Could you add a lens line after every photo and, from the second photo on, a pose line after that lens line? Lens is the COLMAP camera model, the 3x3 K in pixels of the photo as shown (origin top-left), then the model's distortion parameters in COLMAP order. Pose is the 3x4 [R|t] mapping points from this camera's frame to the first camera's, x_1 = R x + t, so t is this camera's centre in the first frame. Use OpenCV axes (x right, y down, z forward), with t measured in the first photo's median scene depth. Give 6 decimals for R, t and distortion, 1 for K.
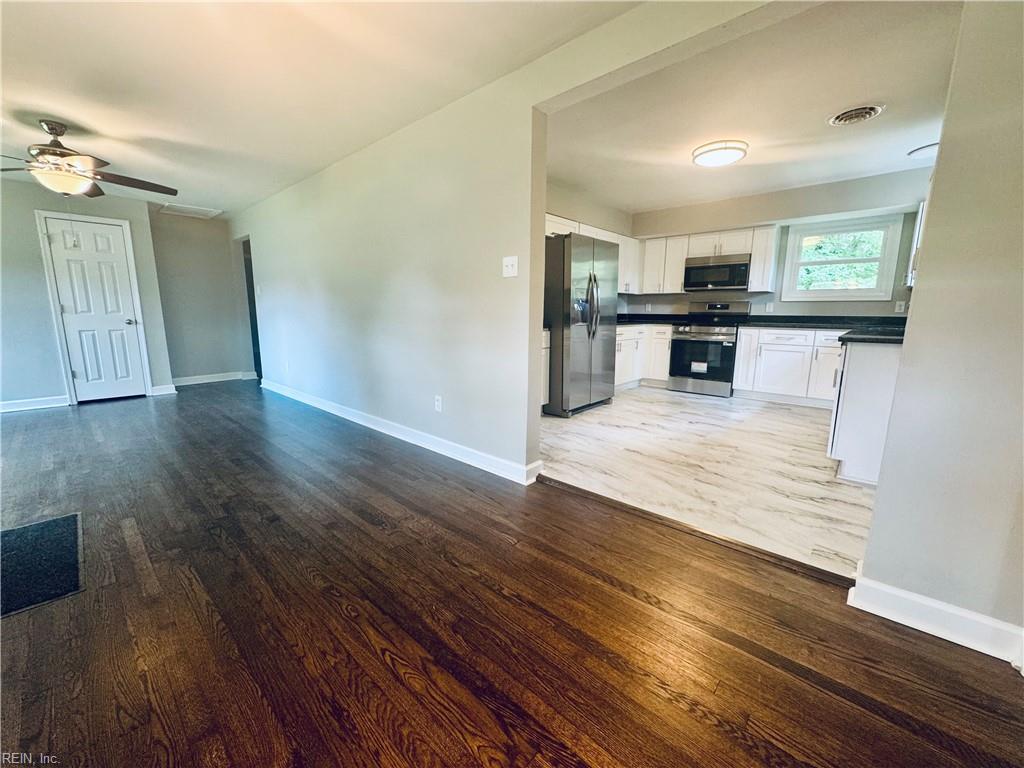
lens RADIAL K [[411.4, 0, 510.6], [0, 411.4, 383.8], [0, 0, 1]] dist [-0.000865, -0.000154]
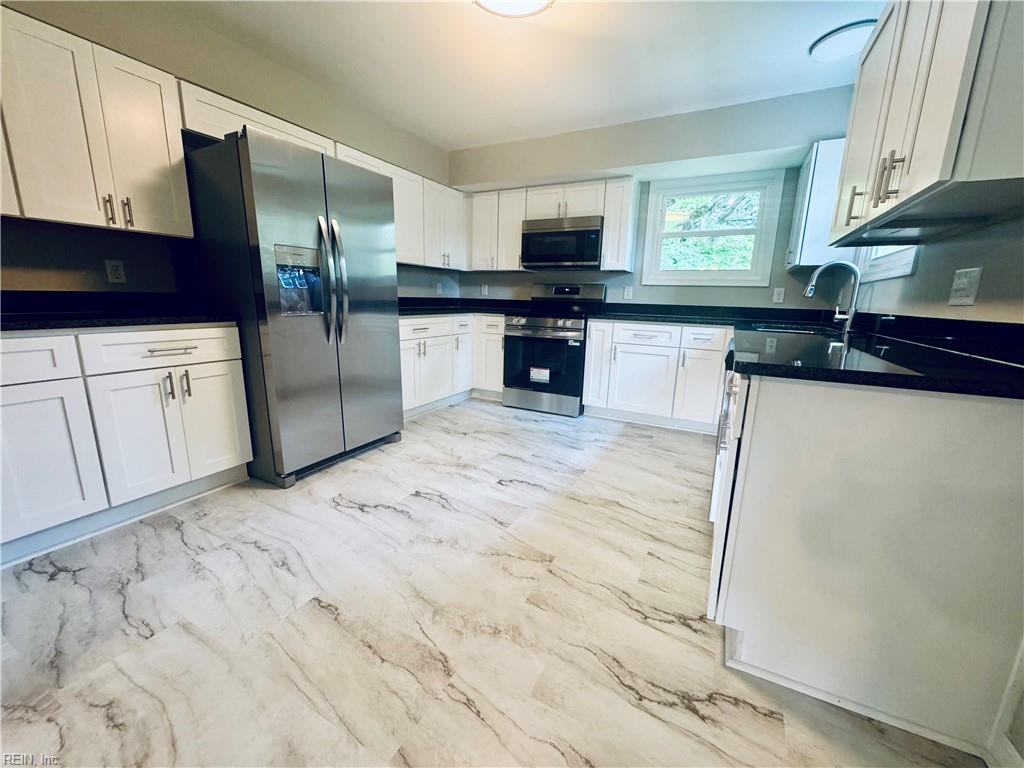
lens RADIAL K [[411.4, 0, 510.6], [0, 411.4, 383.8], [0, 0, 1]] dist [-0.000865, -0.000154]
pose [[0.969755, -0.030289, 0.242194, 0.261099], [0.021639, 0.999032, 0.038299, -0.059321], [-0.243120, -0.031900, 0.969472, 0.355341]]
